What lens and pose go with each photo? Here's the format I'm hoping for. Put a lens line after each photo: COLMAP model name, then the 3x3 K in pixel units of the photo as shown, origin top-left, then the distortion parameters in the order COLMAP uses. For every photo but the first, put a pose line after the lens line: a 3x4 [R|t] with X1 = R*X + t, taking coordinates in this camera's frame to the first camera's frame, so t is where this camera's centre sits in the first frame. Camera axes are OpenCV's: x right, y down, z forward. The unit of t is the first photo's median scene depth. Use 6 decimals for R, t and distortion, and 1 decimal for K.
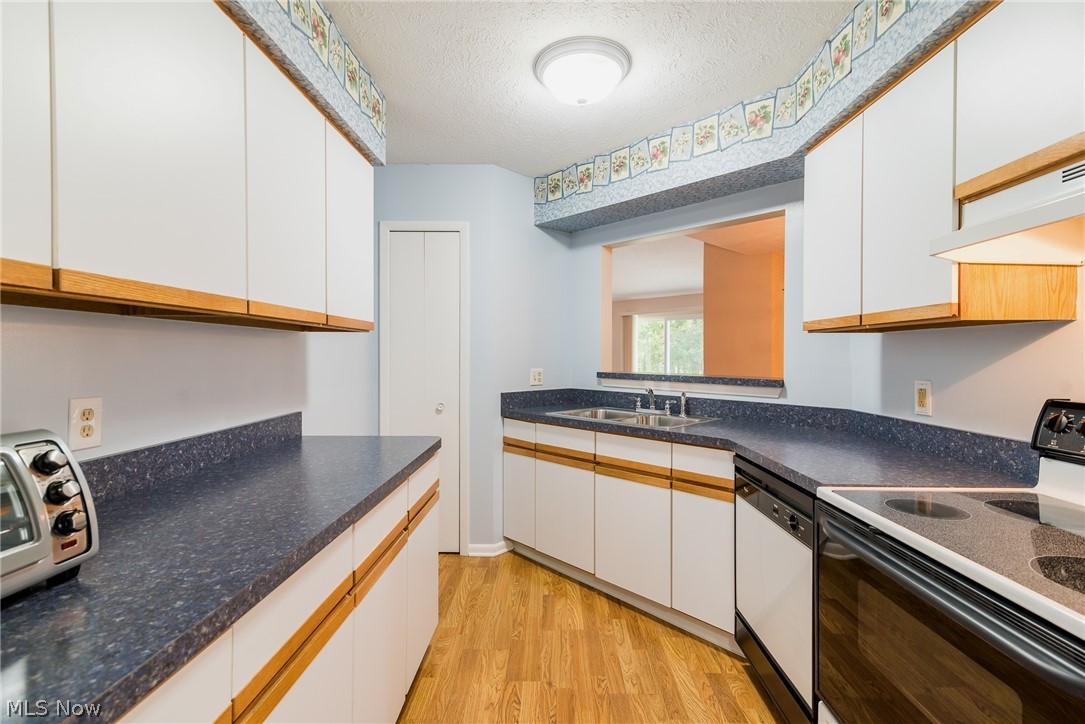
lens RADIAL K [[496.7, 0, 549.0], [0, 496.7, 359.4], [0, 0, 1]] dist [0.018977, -0.000710]
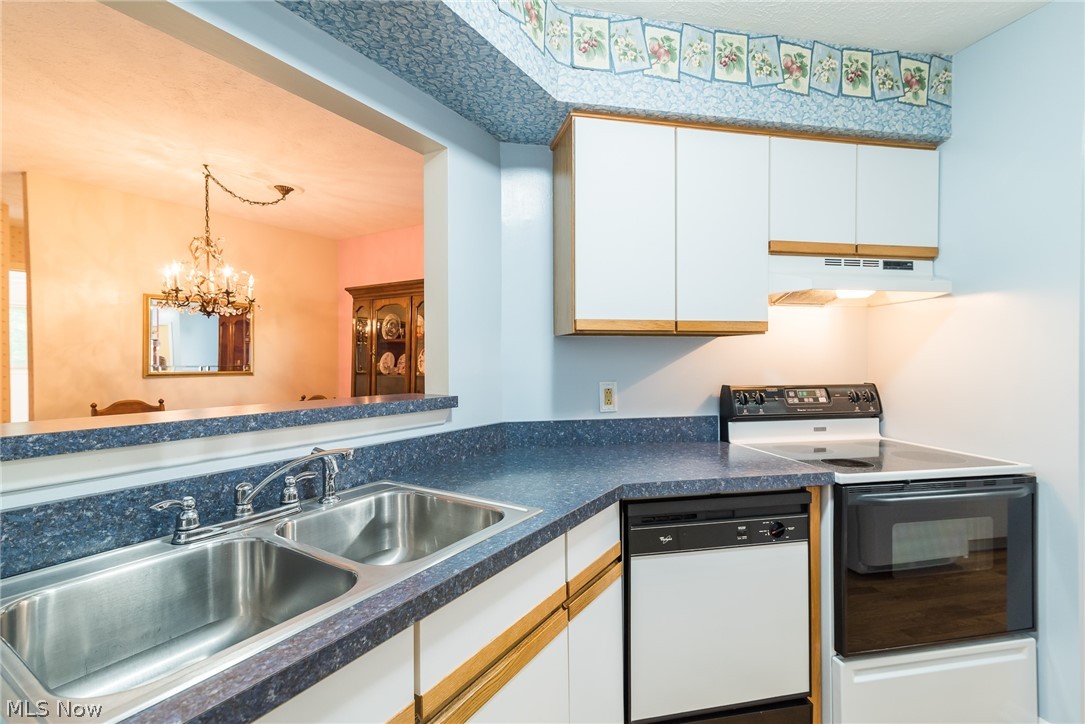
lens RADIAL K [[496.7, 0, 539.9], [0, 496.7, 358.2], [0, 0, 1]] dist [0.018977, -0.000710]
pose [[-0.222779, -0.006785, 0.974845, -0.309896], [0.010289, 0.999904, 0.009311, -0.021790], [-0.974815, 0.012105, -0.222688, 1.413916]]
